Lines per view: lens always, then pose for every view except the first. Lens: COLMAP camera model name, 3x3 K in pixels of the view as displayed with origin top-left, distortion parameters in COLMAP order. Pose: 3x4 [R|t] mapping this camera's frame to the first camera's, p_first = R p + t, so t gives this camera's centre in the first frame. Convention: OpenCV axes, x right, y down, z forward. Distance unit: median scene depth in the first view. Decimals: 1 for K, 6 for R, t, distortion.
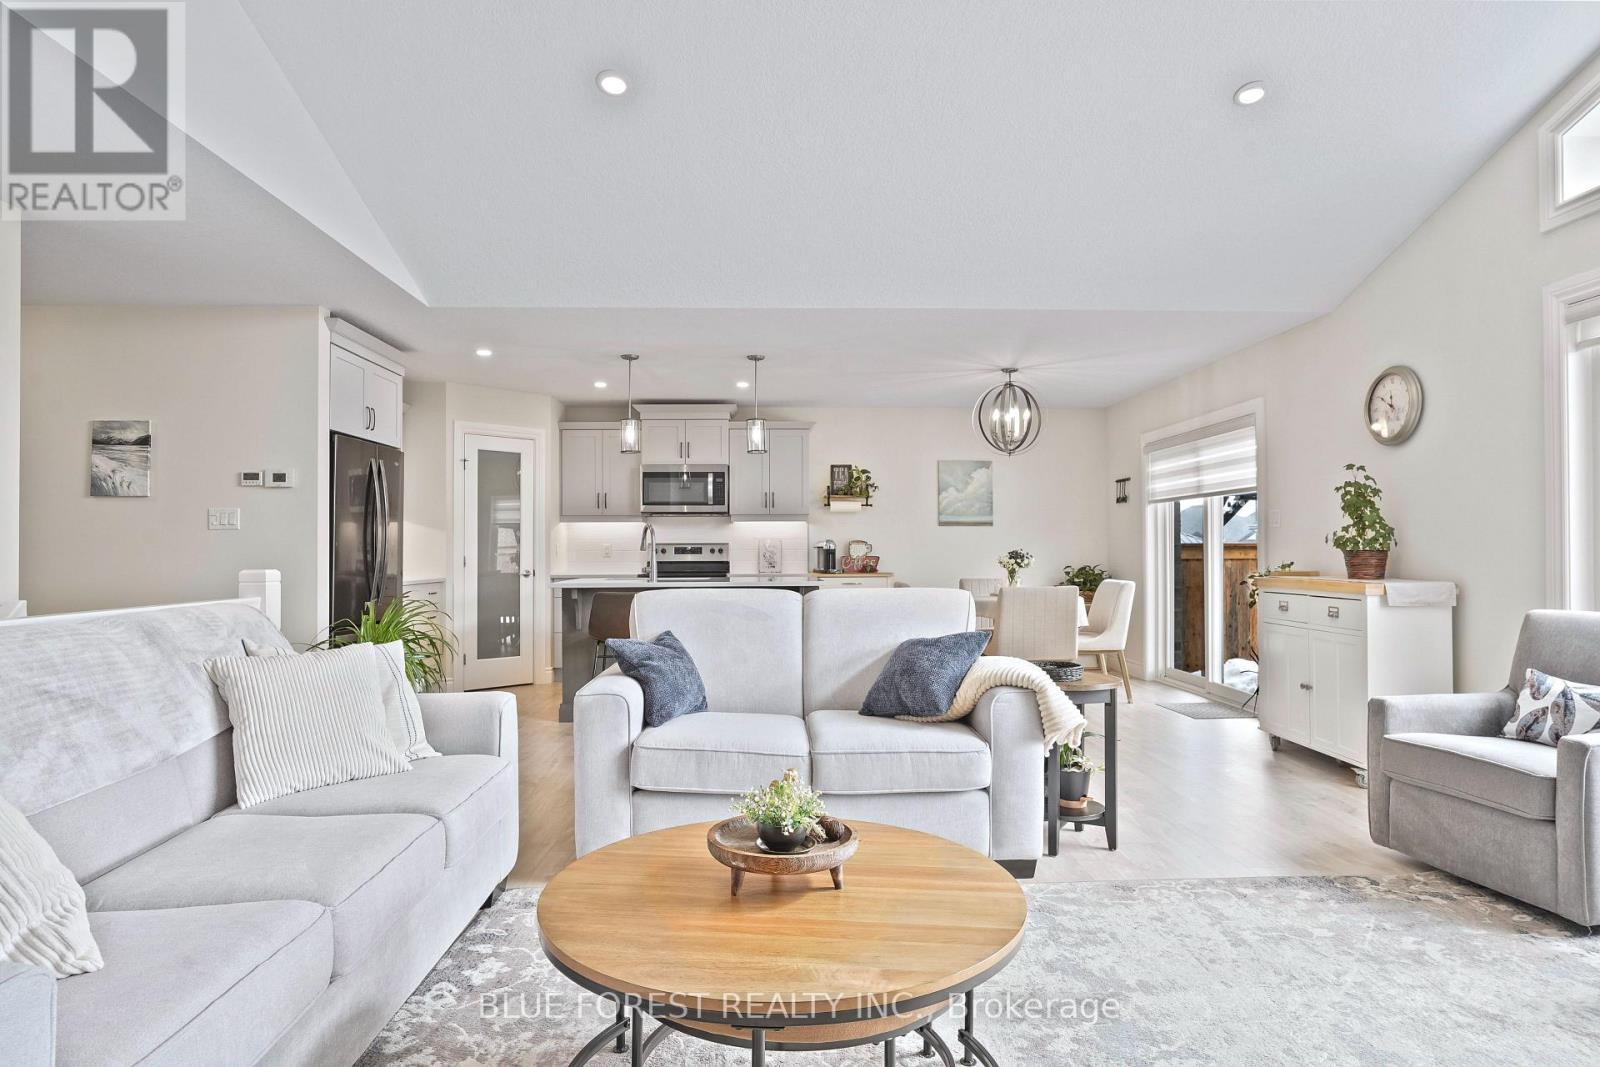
lens RADIAL K [[941.7, 0, 800.0], [0, 941.7, 533.5], [0, 0, 1]] dist [-0.001933, 0.003858]
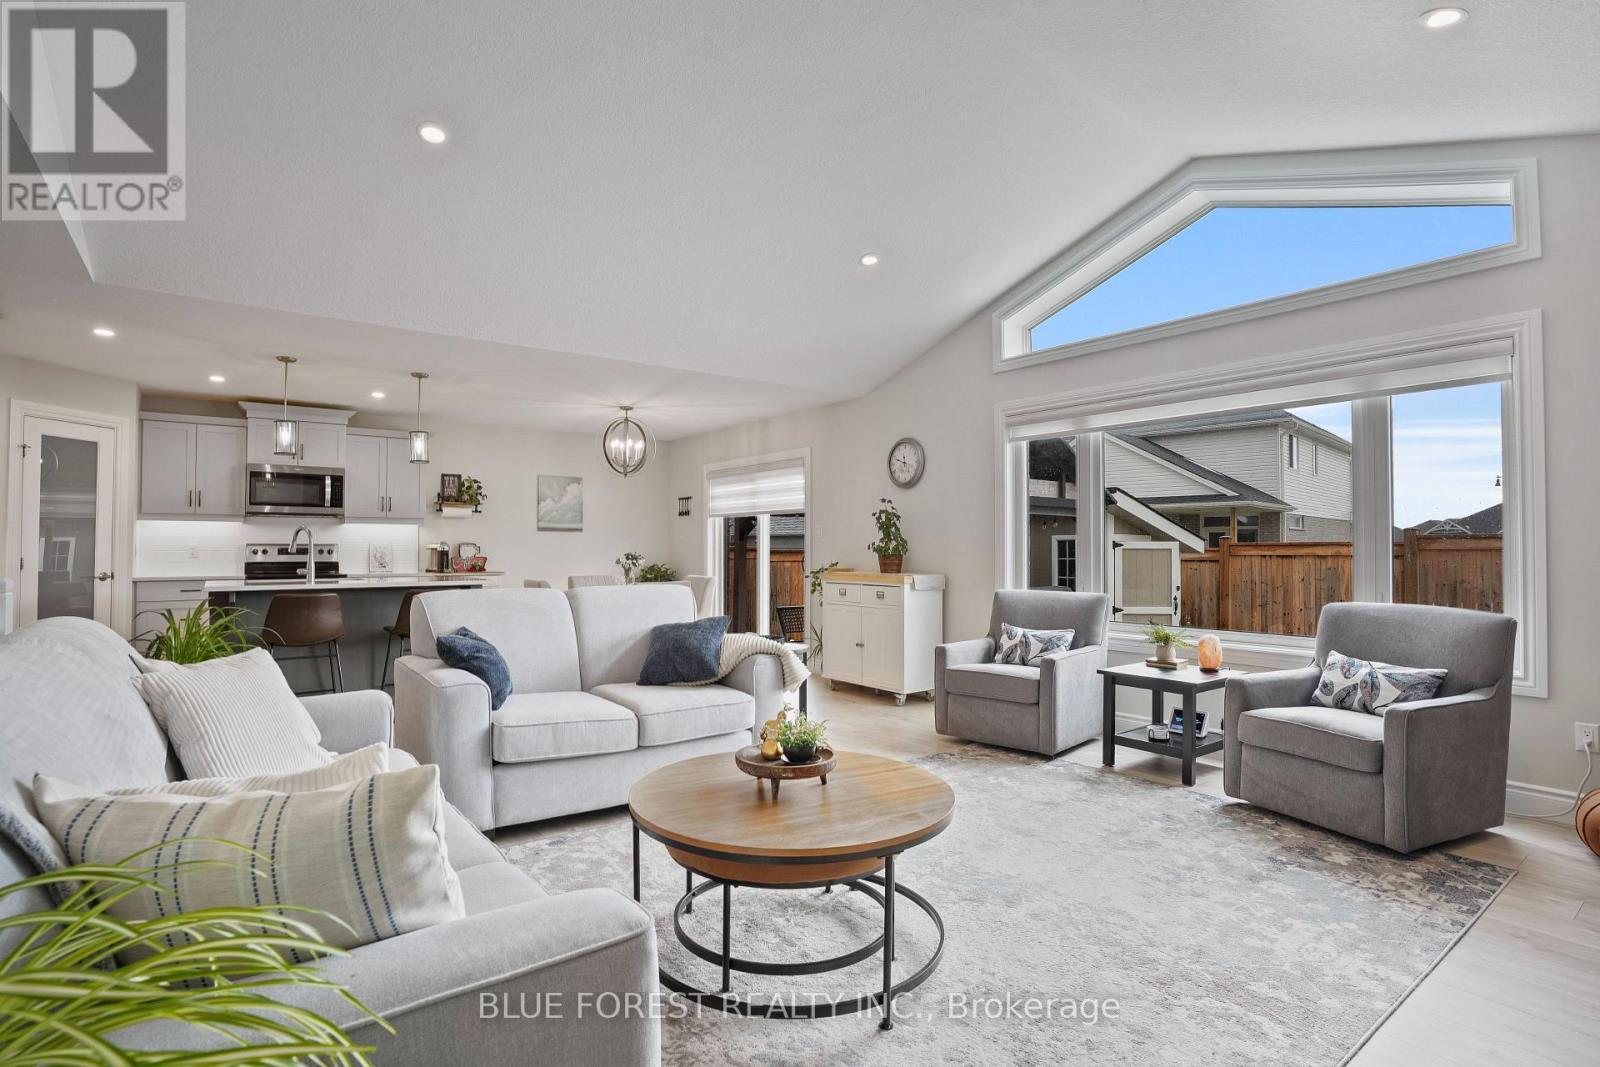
lens RADIAL K [[820.5, 0, 800.0], [0, 820.5, 533.5], [0, 0, 1]] dist [-0.068378, 0.049380]
pose [[0.814025, 0.015663, 0.580618, -0.201087], [-0.015010, 0.999870, -0.005929, -0.004447], [-0.580635, -0.003889, 0.814154, -0.010928]]
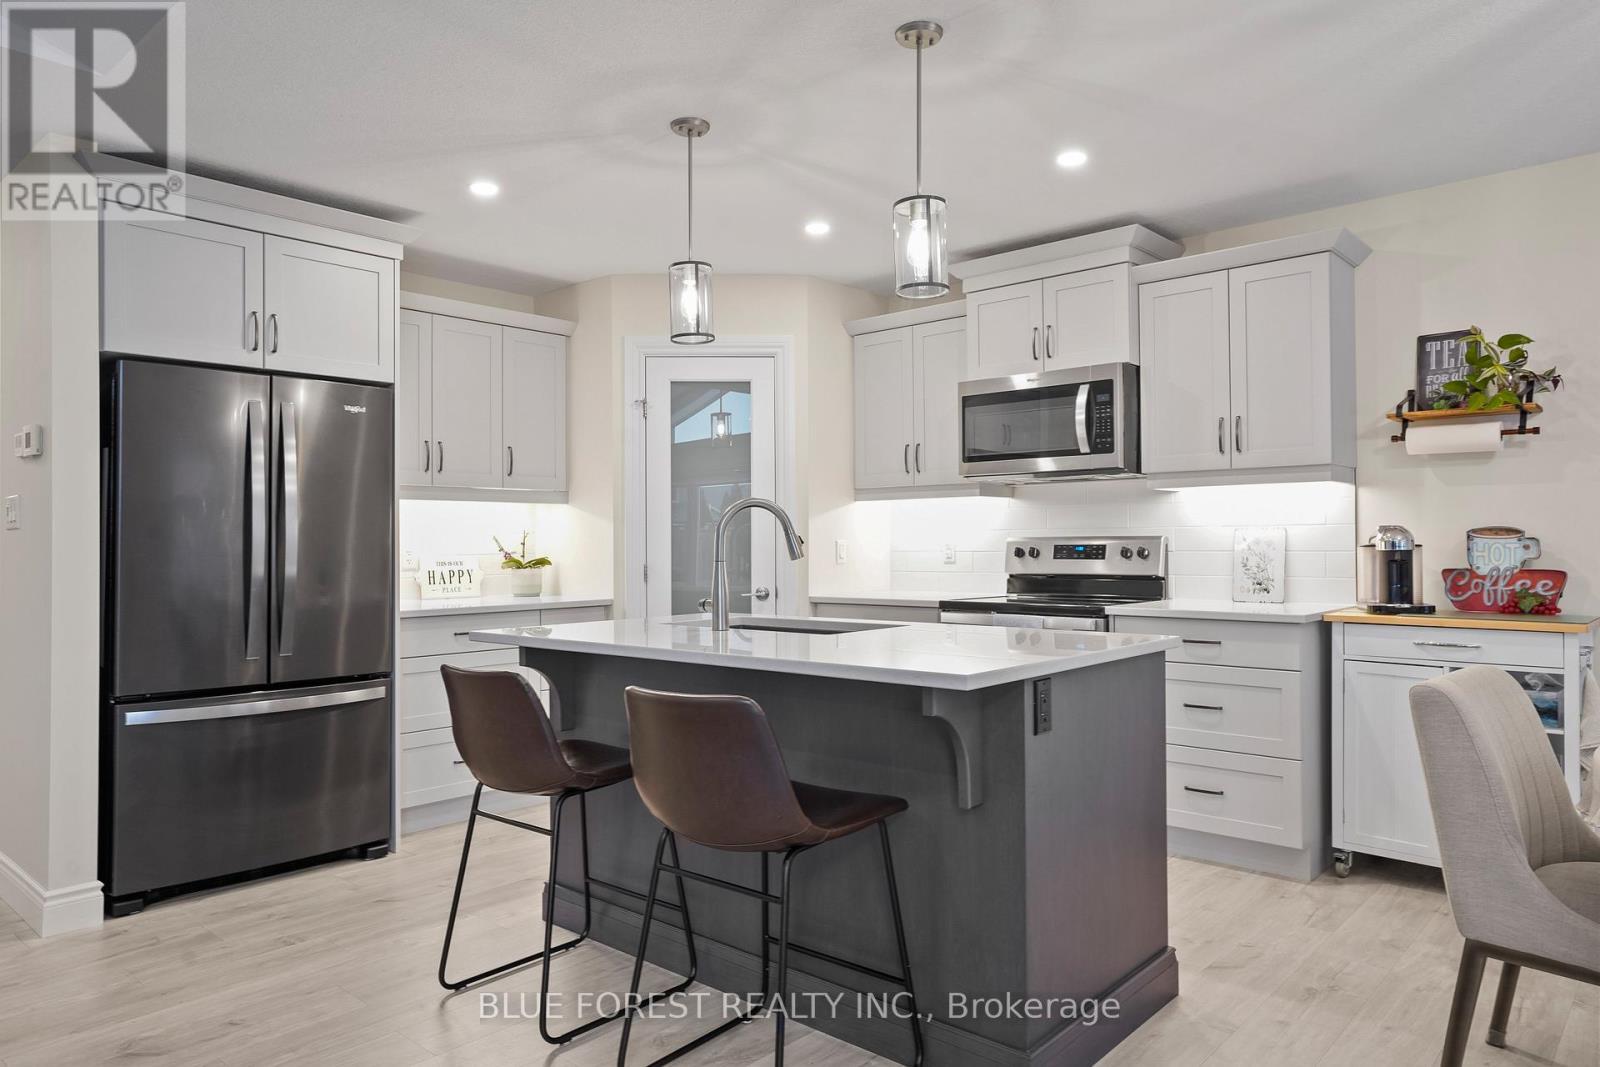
lens RADIAL K [[1038.7, 0, 800.0], [0, 1038.7, 533.5], [0, 0, 1]] dist [-0.002700, -0.000261]
pose [[0.718913, -0.006410, -0.695071, 0.170784], [0.015252, 0.999862, 0.006554, 0.003186], [0.694933, -0.015313, 0.718912, 0.585658]]
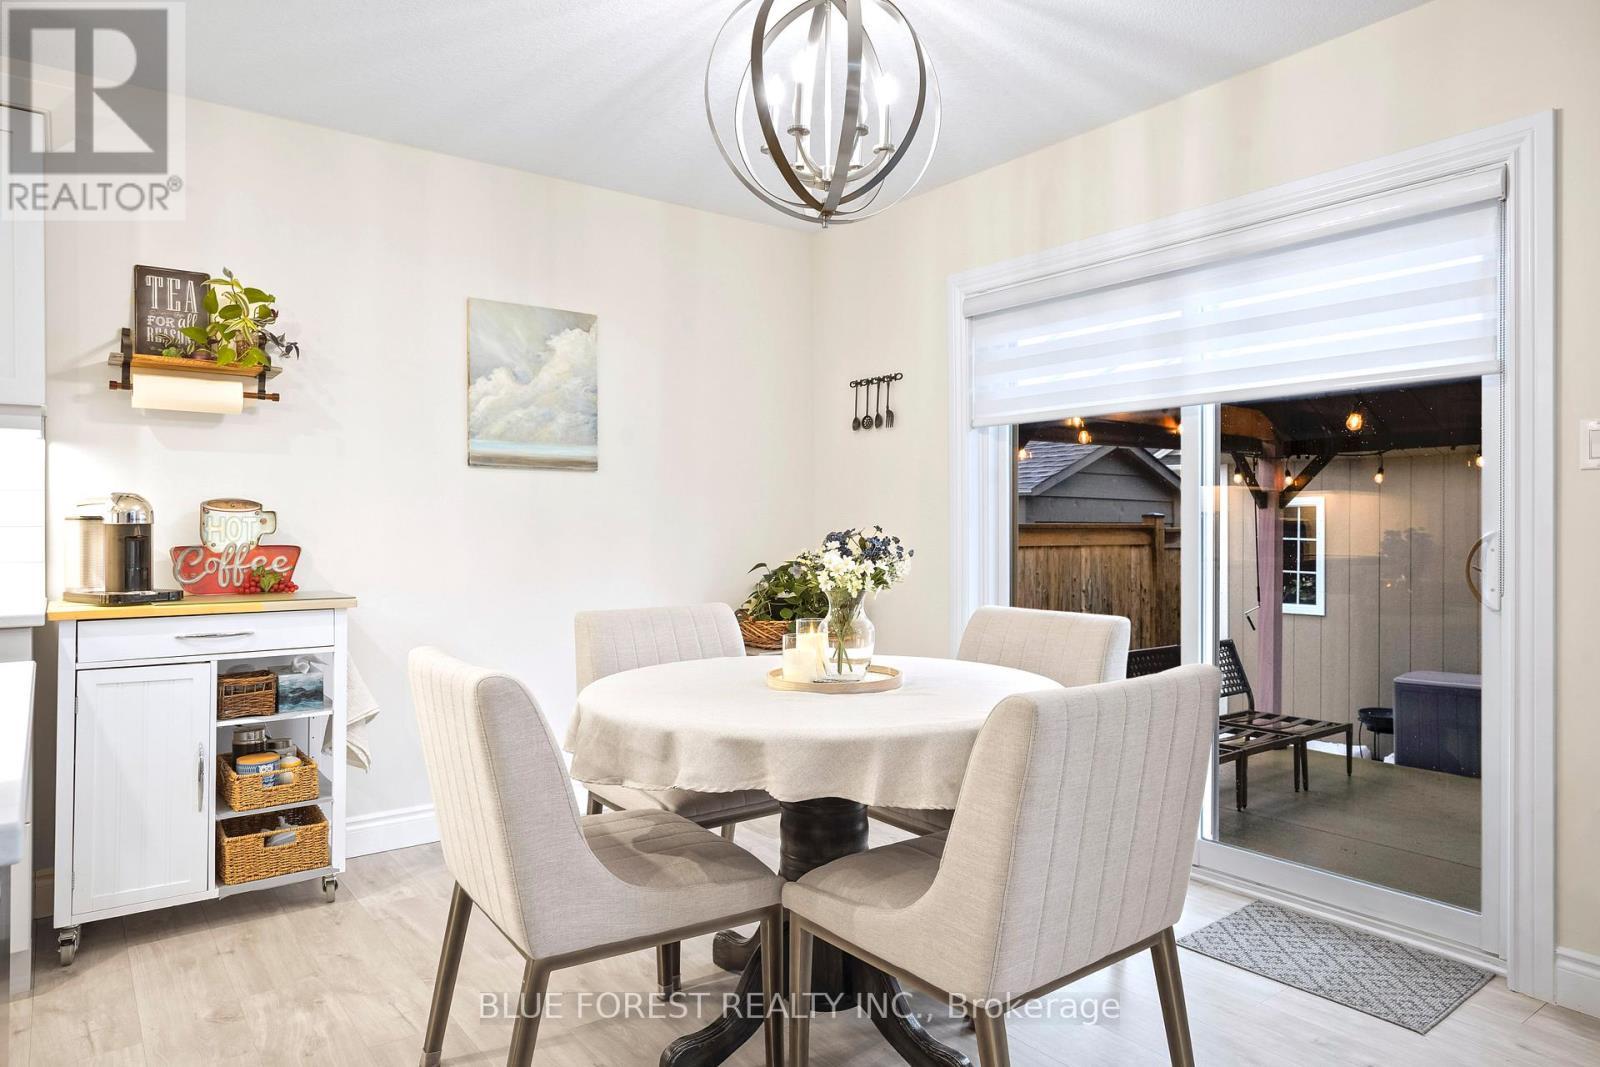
lens RADIAL K [[976.2, 0, 800.0], [0, 976.2, 533.5], [0, 0, 1]] dist [-0.071163, 0.063113]
pose [[0.810802, -0.002341, 0.585316, 0.029471], [-0.010316, 0.999780, 0.018289, 0.012695], [-0.585230, -0.020868, 0.810599, 0.690790]]
